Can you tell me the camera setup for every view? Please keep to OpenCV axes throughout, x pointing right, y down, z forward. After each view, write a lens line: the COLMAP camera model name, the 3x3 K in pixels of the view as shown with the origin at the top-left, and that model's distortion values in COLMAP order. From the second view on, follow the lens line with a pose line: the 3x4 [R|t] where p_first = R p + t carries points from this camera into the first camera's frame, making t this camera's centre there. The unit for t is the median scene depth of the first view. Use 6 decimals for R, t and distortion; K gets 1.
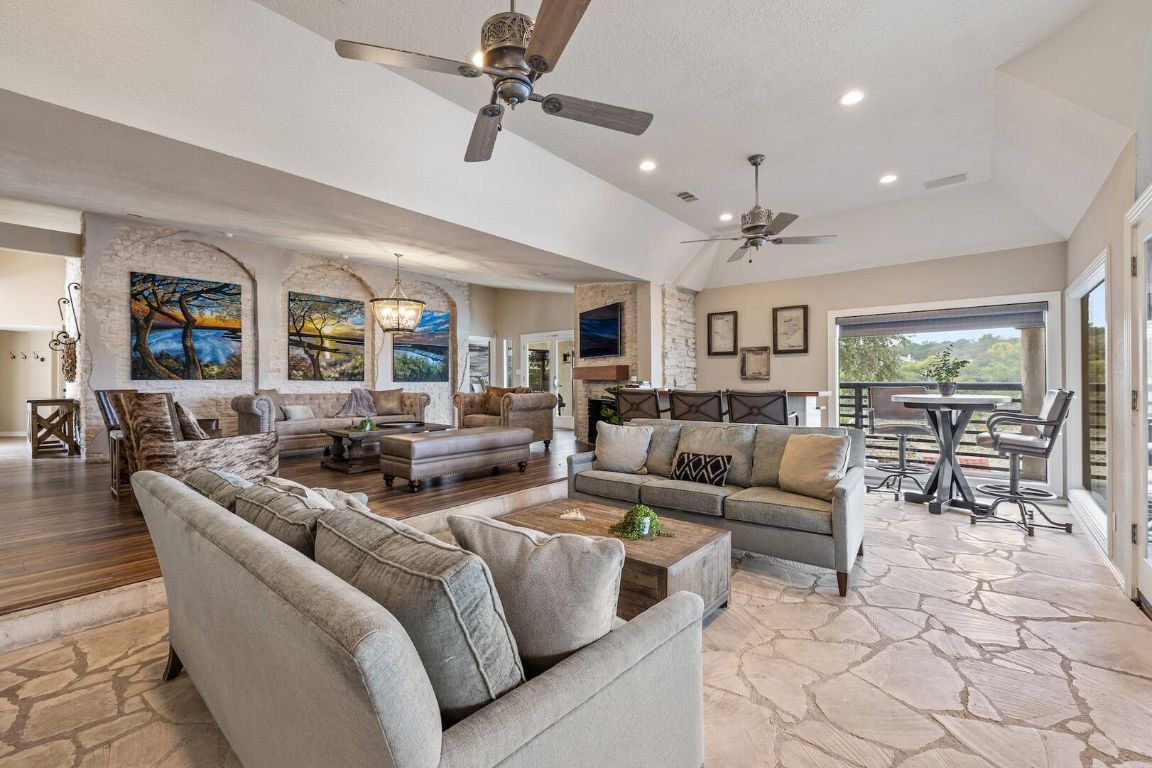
lens RADIAL K [[486.2, 0, 575.0], [0, 486.2, 378.9], [0, 0, 1]] dist [0.000478, 0.000036]
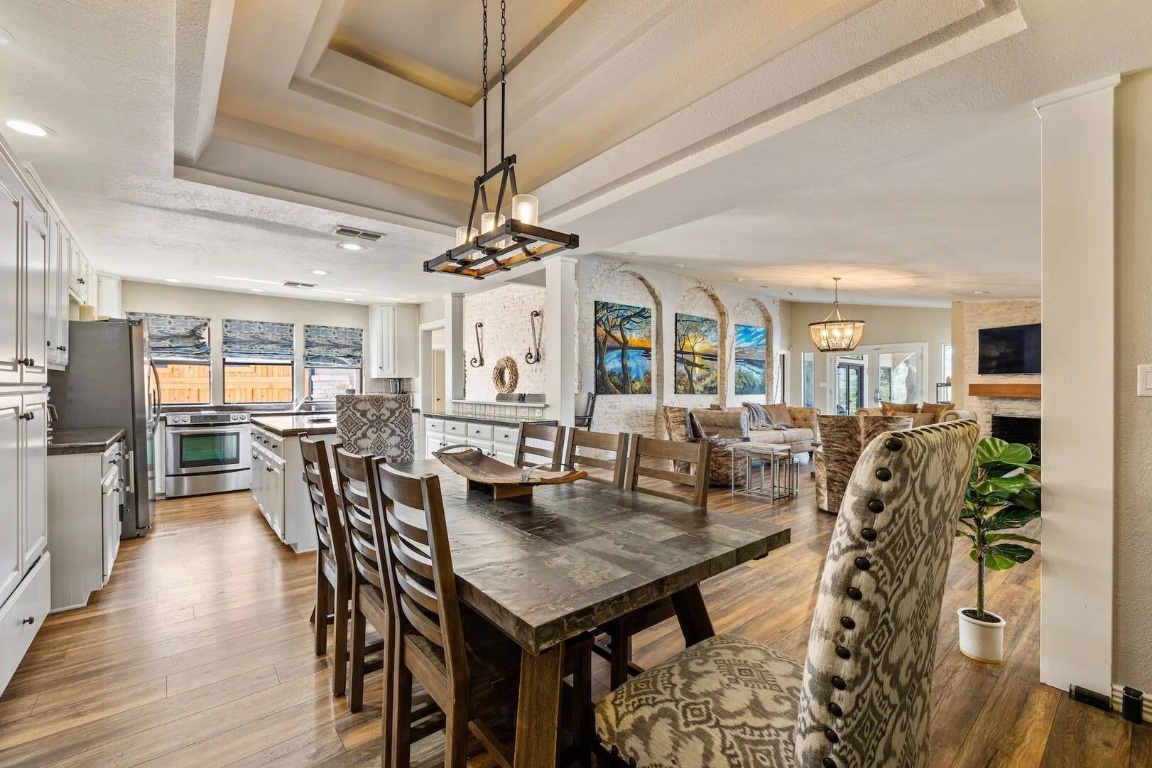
lens RADIAL K [[489.0, 0, 580.3], [0, 489.0, 387.3], [0, 0, 1]] dist [-0.001422, -0.000163]
pose [[0.985959, 0.005451, -0.166896, -0.667146], [-0.004265, 0.999963, 0.007465, -0.021448], [0.166930, -0.006648, 0.985946, -0.130025]]
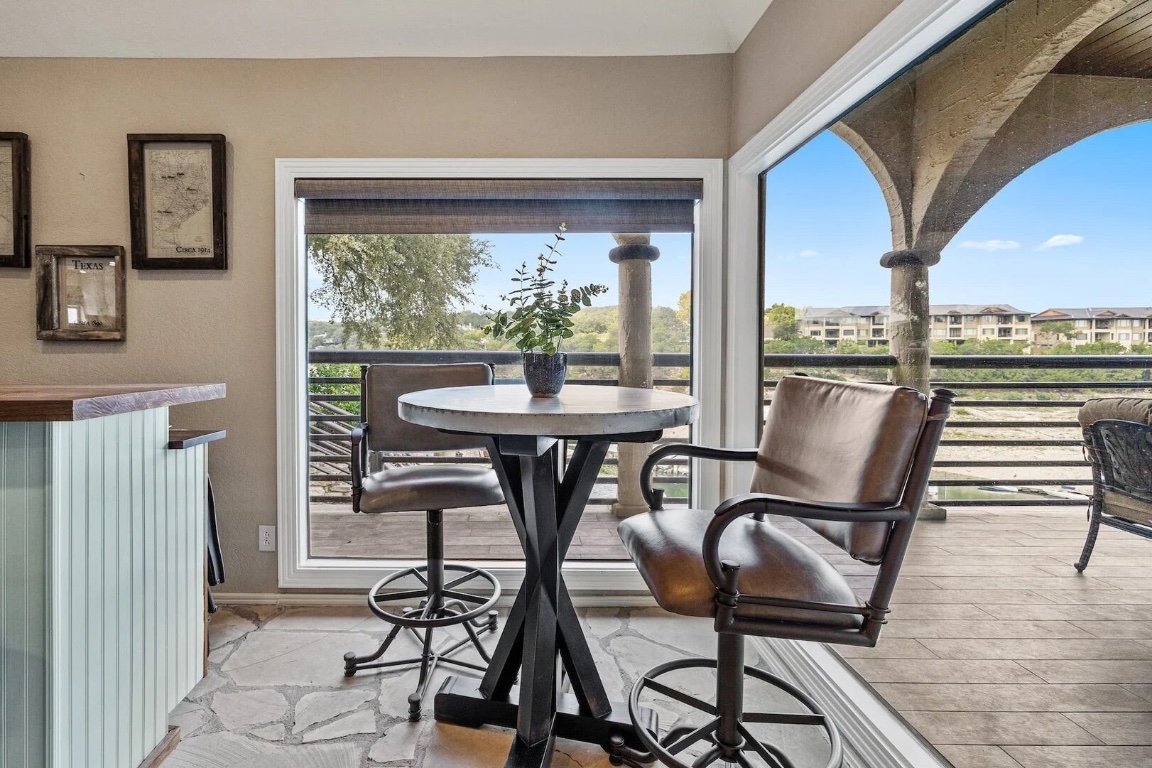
lens RADIAL K [[545.7, 0, 525.0], [0, 545.7, 350.4], [0, 0, 1]] dist [-0.001559, -0.000017]
pose [[0.763932, 0.002705, 0.645291, 0.315789], [-0.008040, 0.999953, 0.005327, 0.002380], [-0.645246, -0.009257, 0.763919, 0.444188]]
